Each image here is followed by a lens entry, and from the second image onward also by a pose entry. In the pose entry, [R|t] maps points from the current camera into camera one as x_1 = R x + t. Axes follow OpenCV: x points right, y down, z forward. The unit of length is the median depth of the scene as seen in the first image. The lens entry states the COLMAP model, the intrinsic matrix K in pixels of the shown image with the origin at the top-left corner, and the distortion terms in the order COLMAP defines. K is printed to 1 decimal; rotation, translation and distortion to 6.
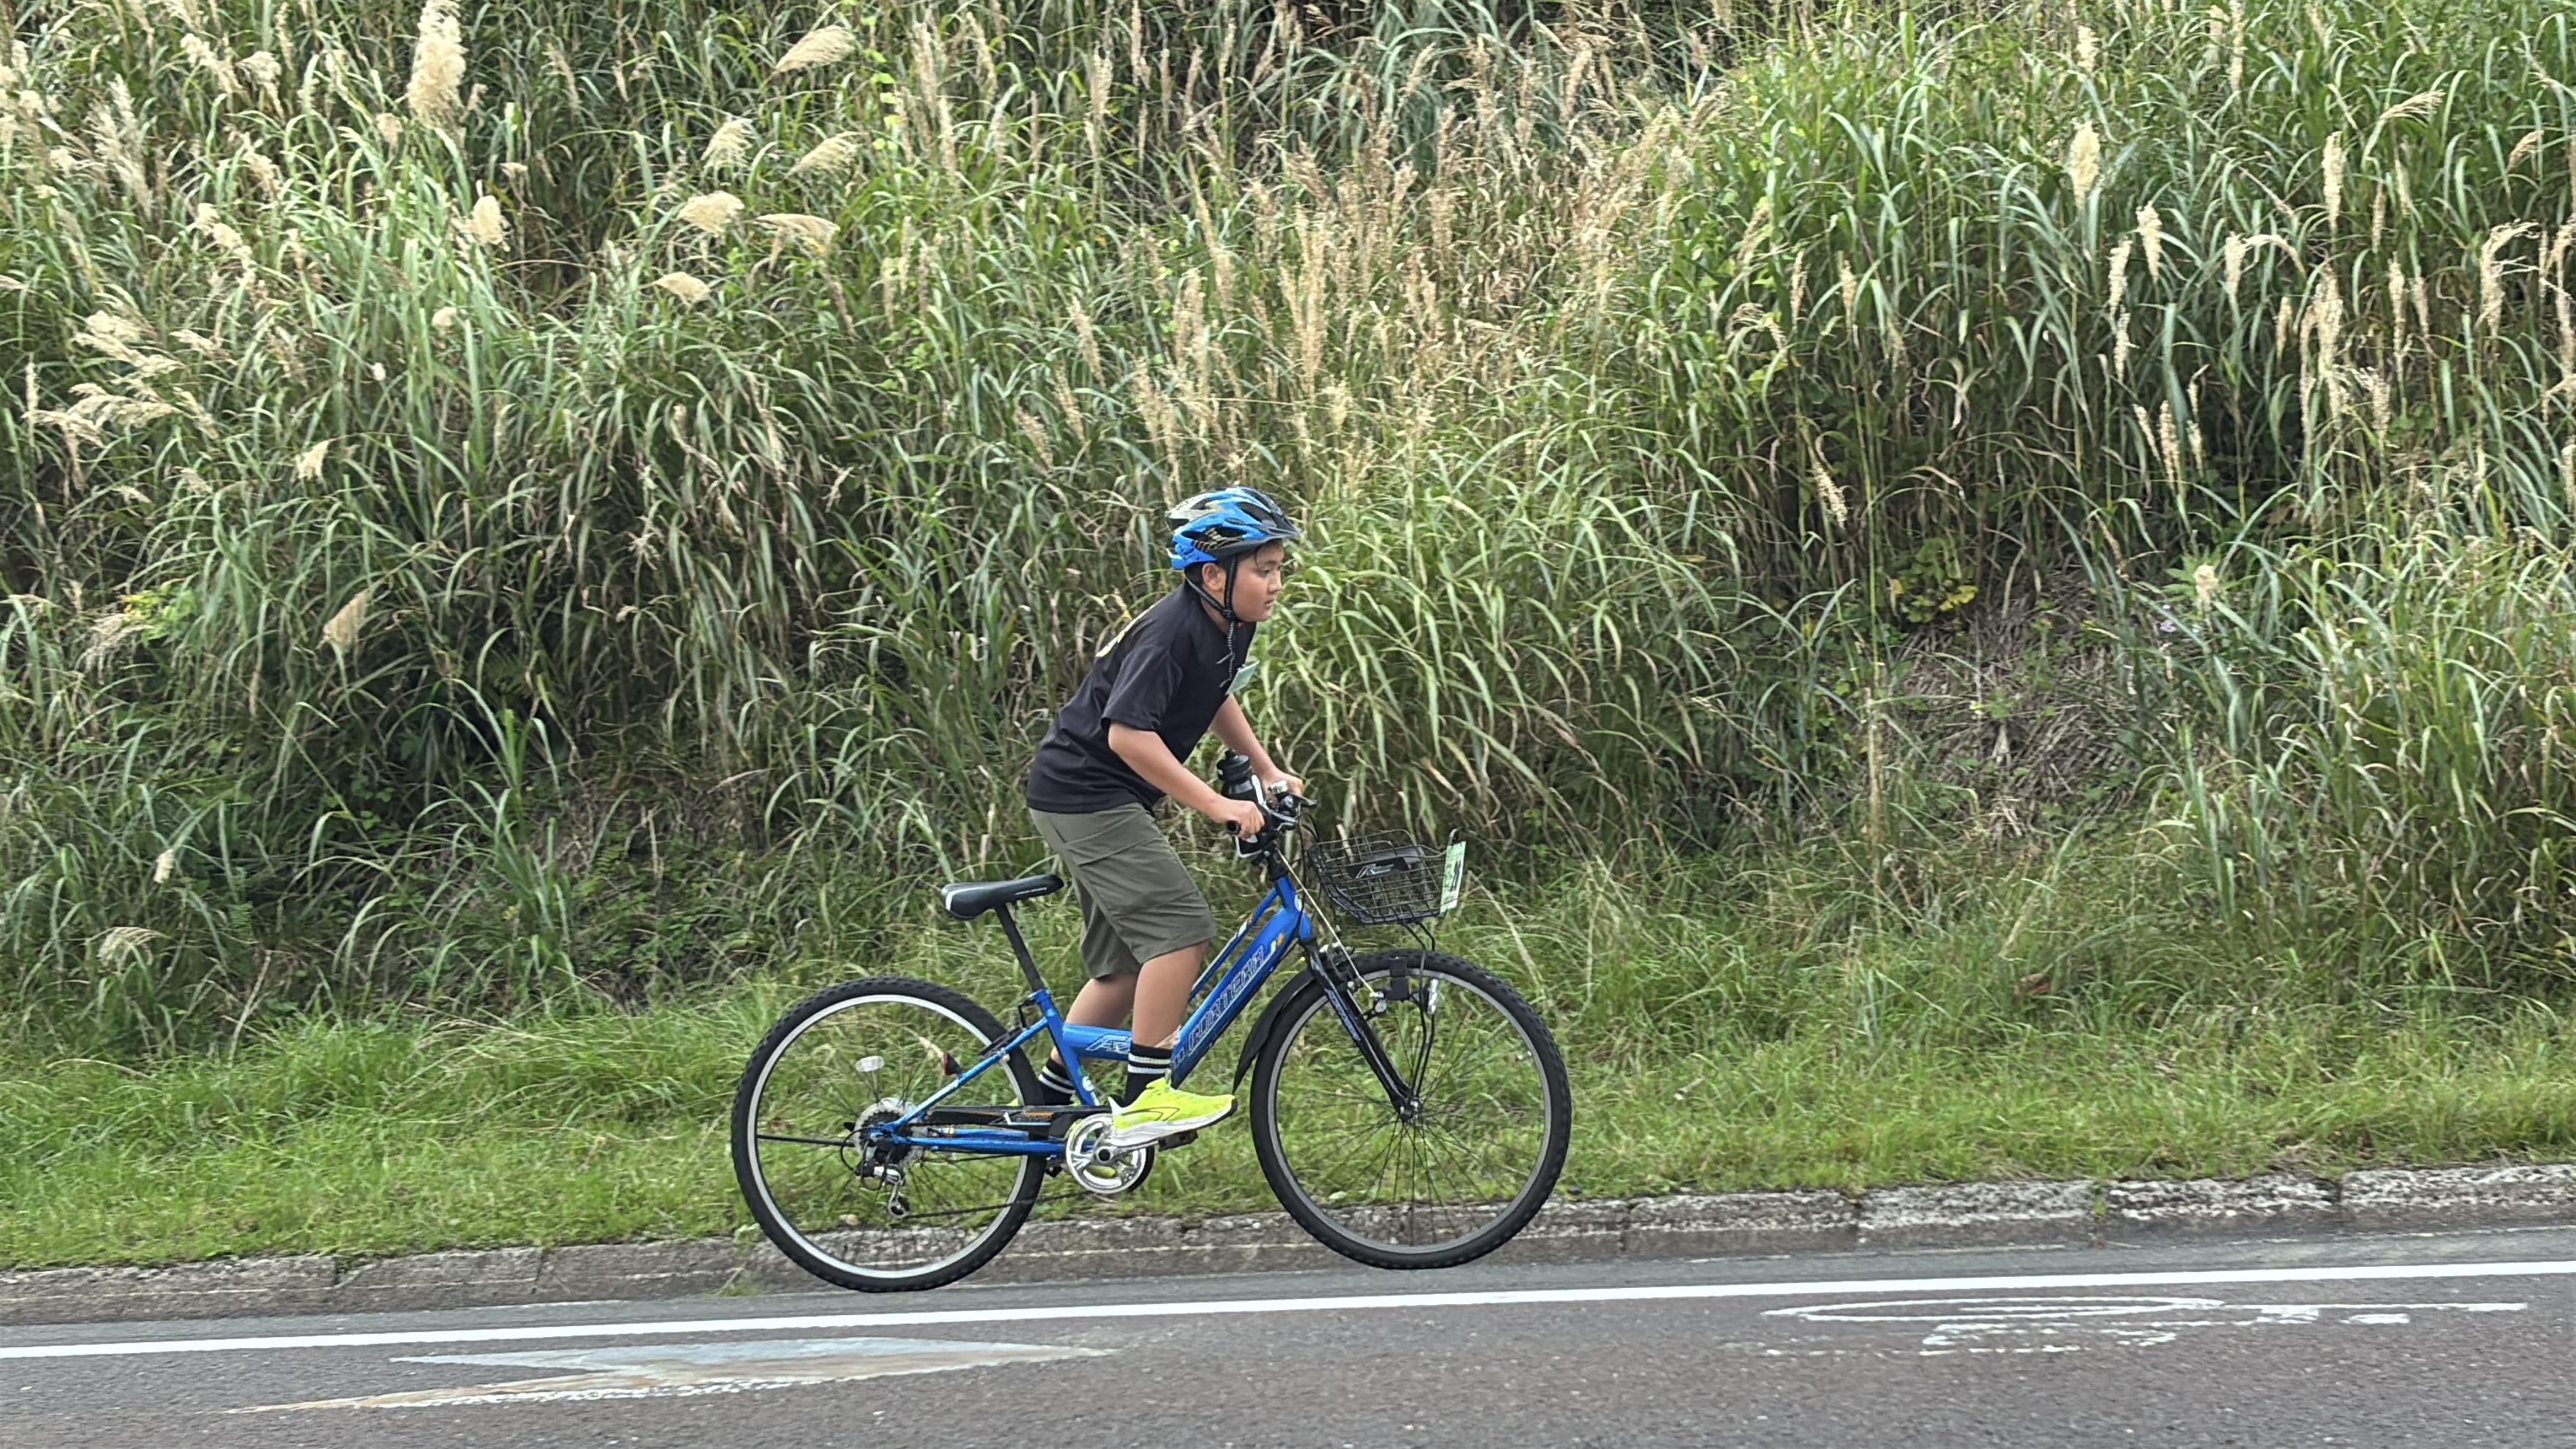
lens RADIAL K [[5480.1, 0, 1278.8], [0, 5480.1, 699.0], [0, 0, 1]] dist [0.241401, 0.000000]
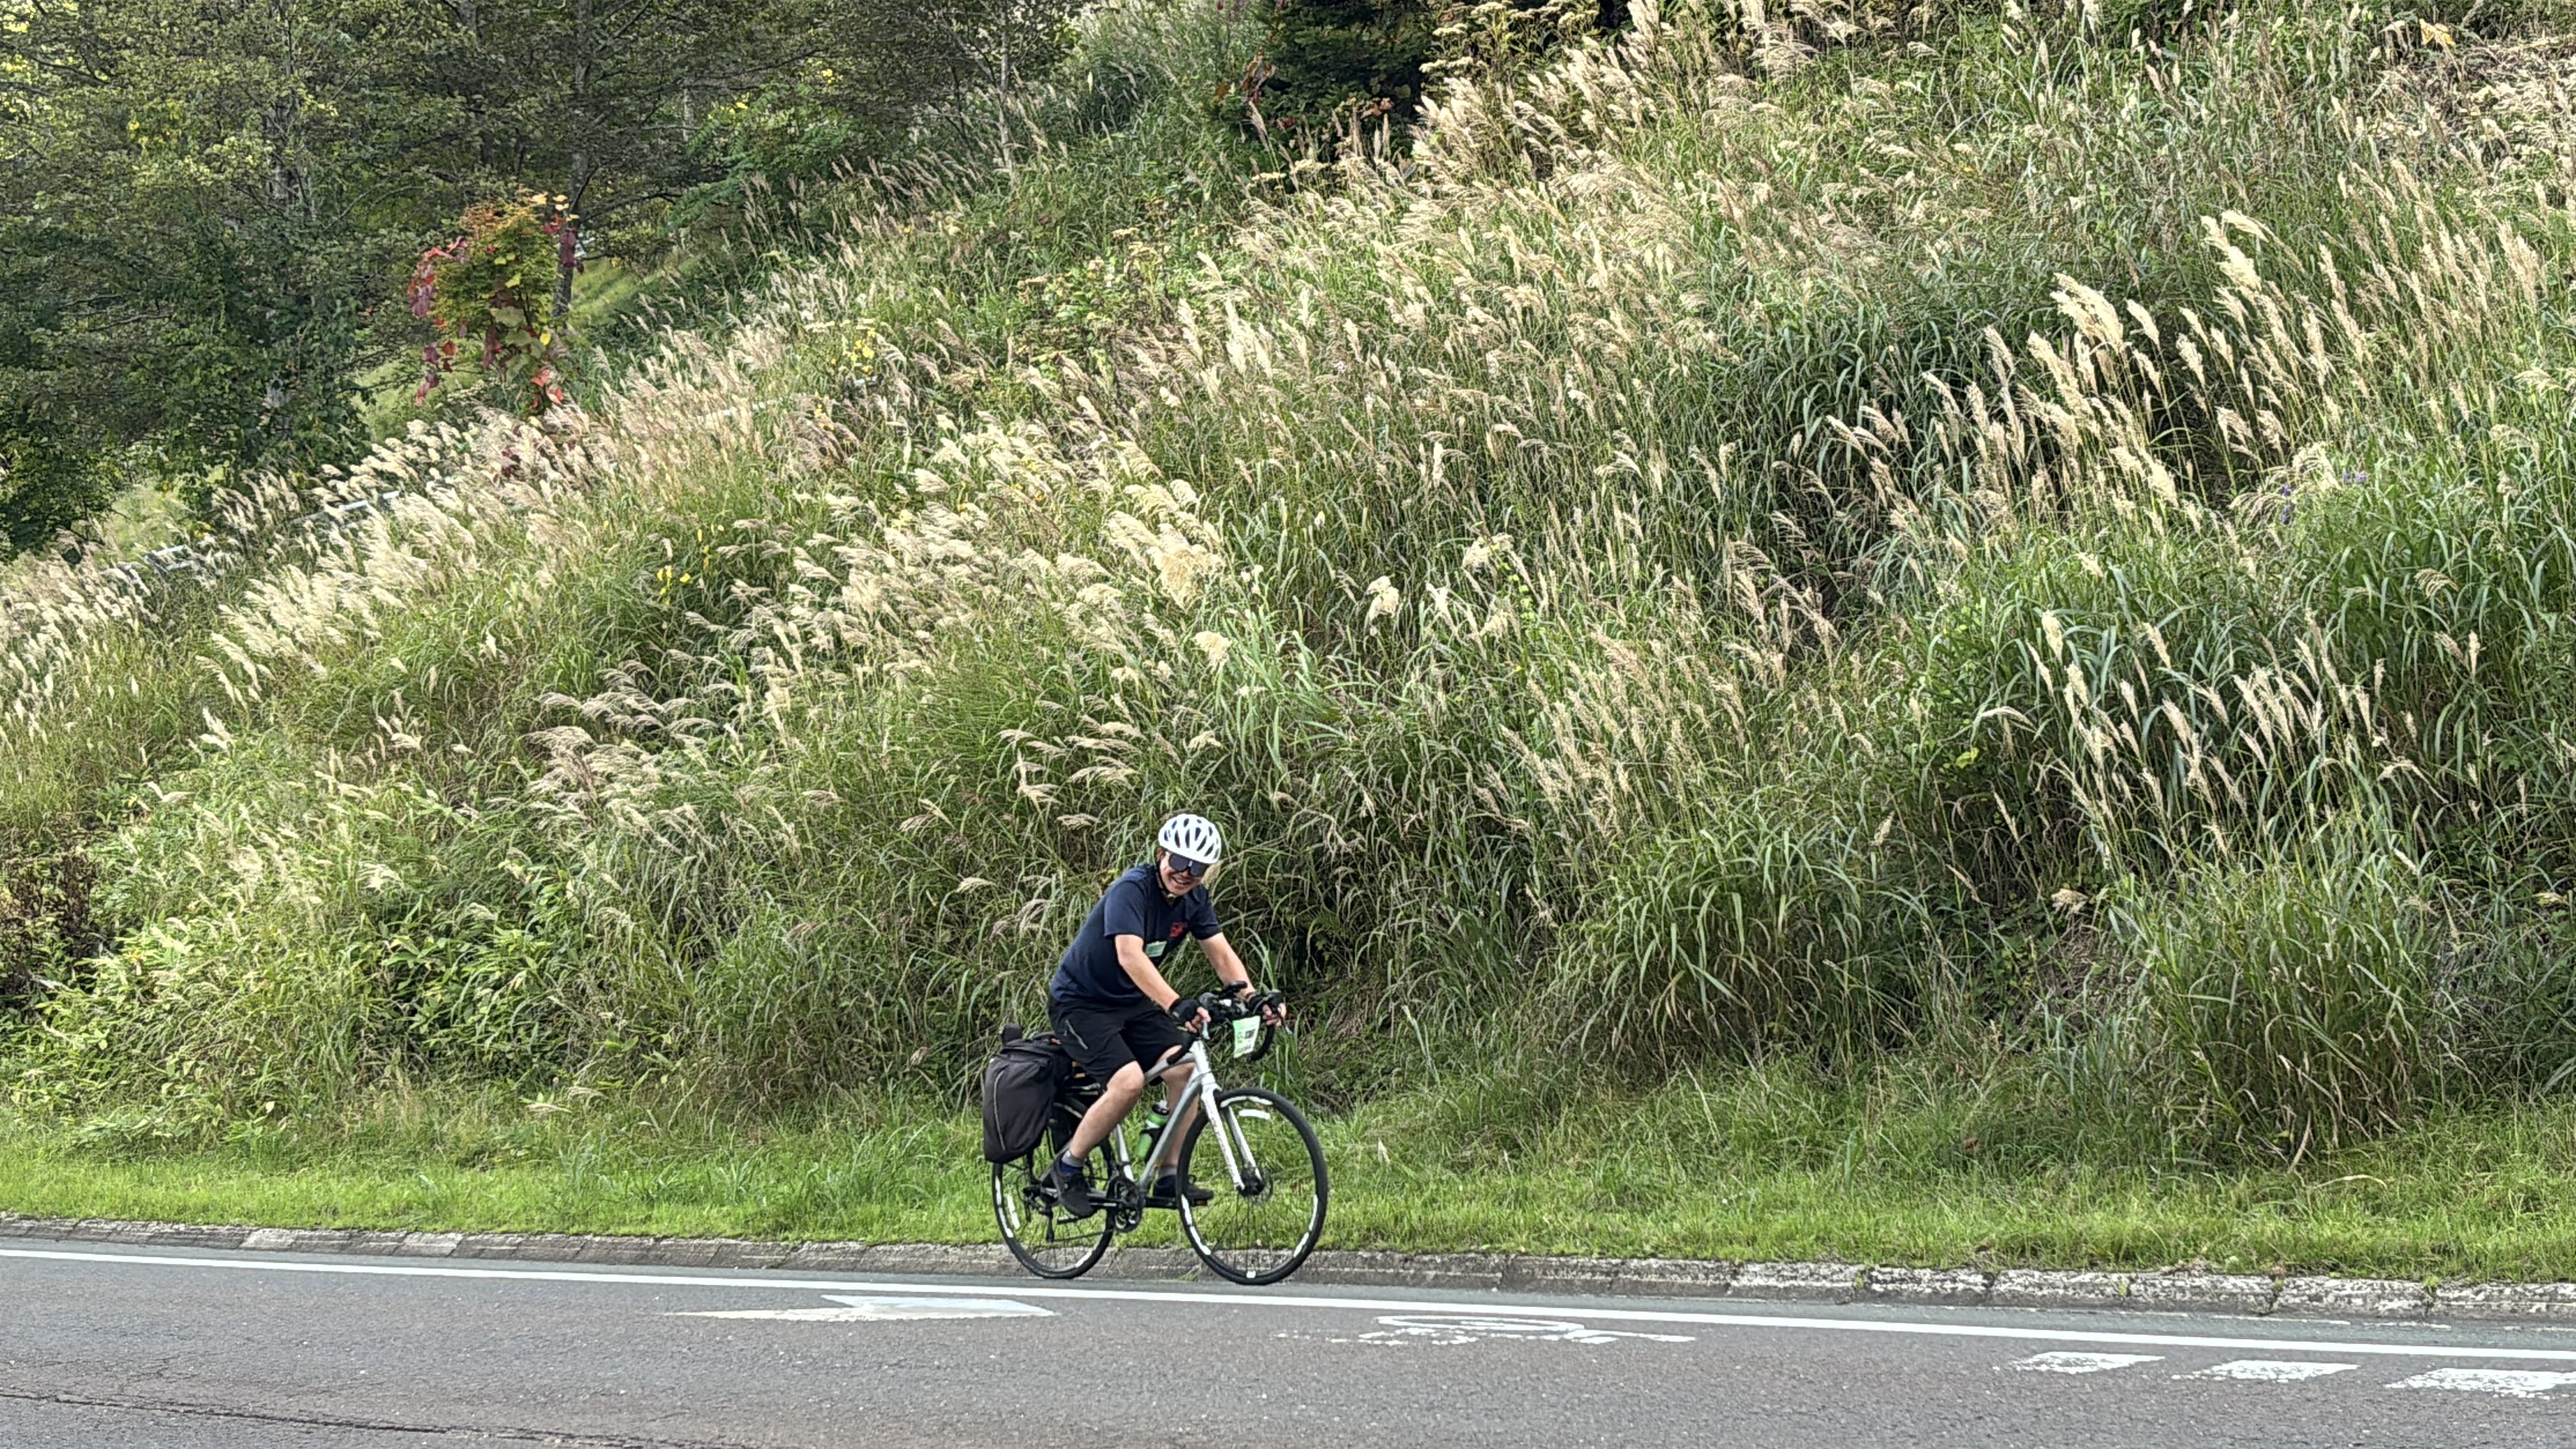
lens RADIAL K [[3784.8, 0, 1322.7], [0, 3784.8, 674.7], [0, 0, 1]] dist [0.201259, 0.000000]
pose [[0.897689, -0.005014, -0.440600, 0.507549], [-0.019520, 0.998501, -0.051133, -0.028421], [0.440196, 0.054502, 0.896246, -0.113165]]
